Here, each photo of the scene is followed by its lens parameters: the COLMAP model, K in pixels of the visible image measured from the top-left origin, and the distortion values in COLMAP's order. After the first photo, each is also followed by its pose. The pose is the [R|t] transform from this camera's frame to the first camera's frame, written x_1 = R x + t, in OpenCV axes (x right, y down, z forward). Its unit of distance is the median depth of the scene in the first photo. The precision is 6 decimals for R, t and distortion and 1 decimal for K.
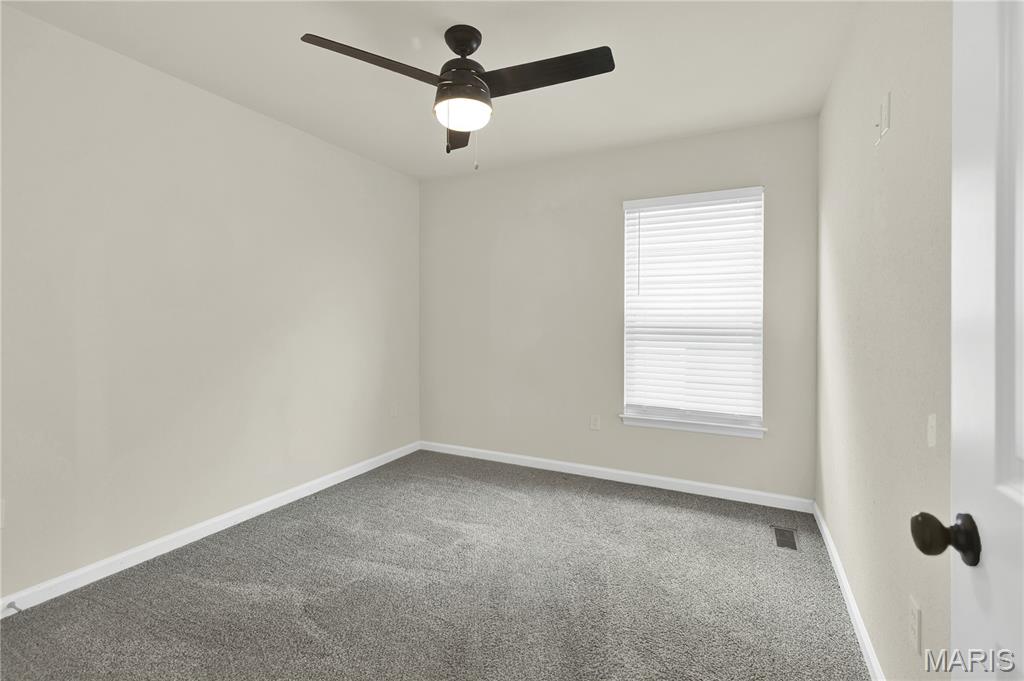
lens RADIAL K [[471.4, 0, 510.5], [0, 471.4, 331.5], [0, 0, 1]] dist [0.019238, 0.000890]
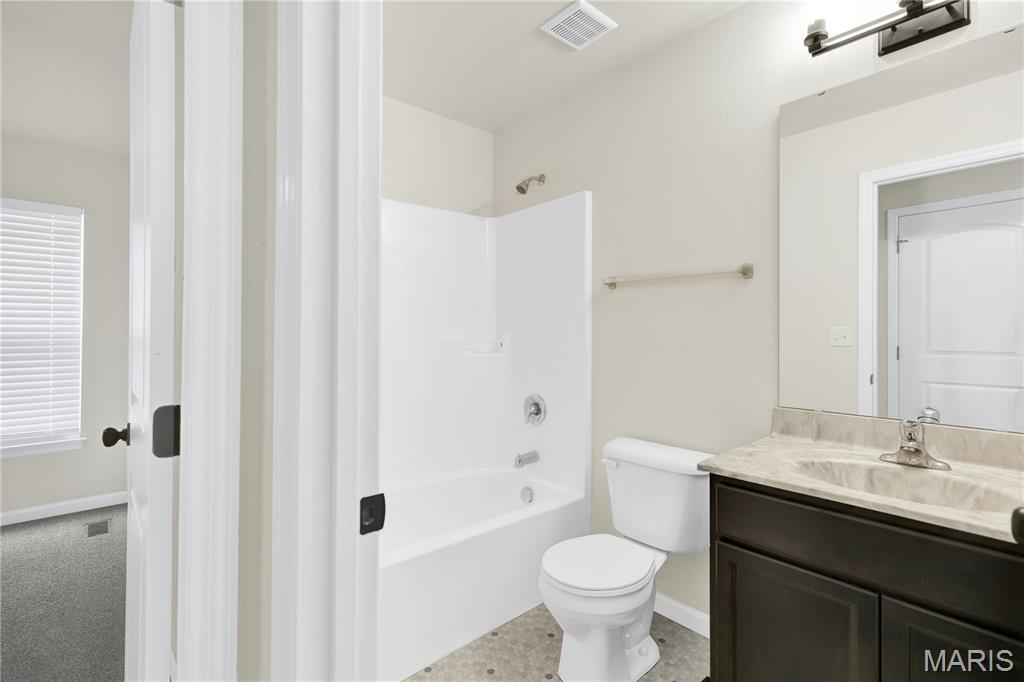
lens RADIAL K [[471.4, 0, 513.8], [0, 471.4, 335.1], [0, 0, 1]] dist [0.019238, 0.000890]
pose [[0.390459, 0.006303, 0.920599, -0.078384], [0.018627, 0.999718, -0.014745, 0.008291], [-0.920432, 0.022906, 0.390231, -0.313086]]
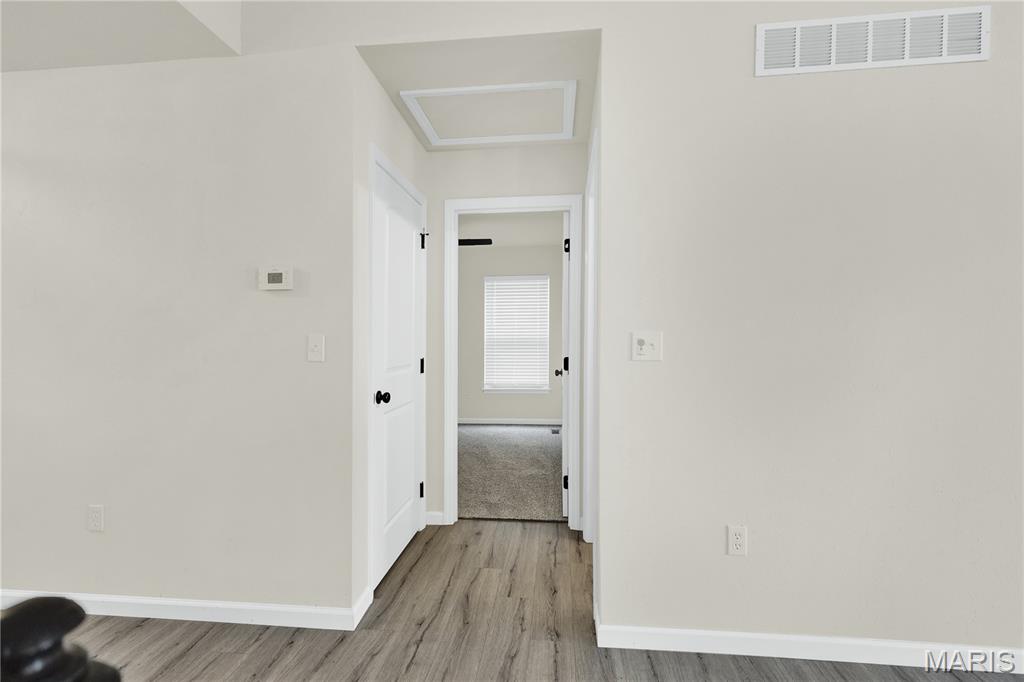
lens RADIAL K [[471.4, 0, 510.6], [0, 471.4, 341.9], [0, 0, 1]] dist [0.019238, 0.000890]
pose [[0.936640, -0.000119, 0.350295, -0.376347], [0.006848, 0.999815, -0.017971, 0.030189], [-0.350228, 0.019231, 0.936467, -0.940312]]
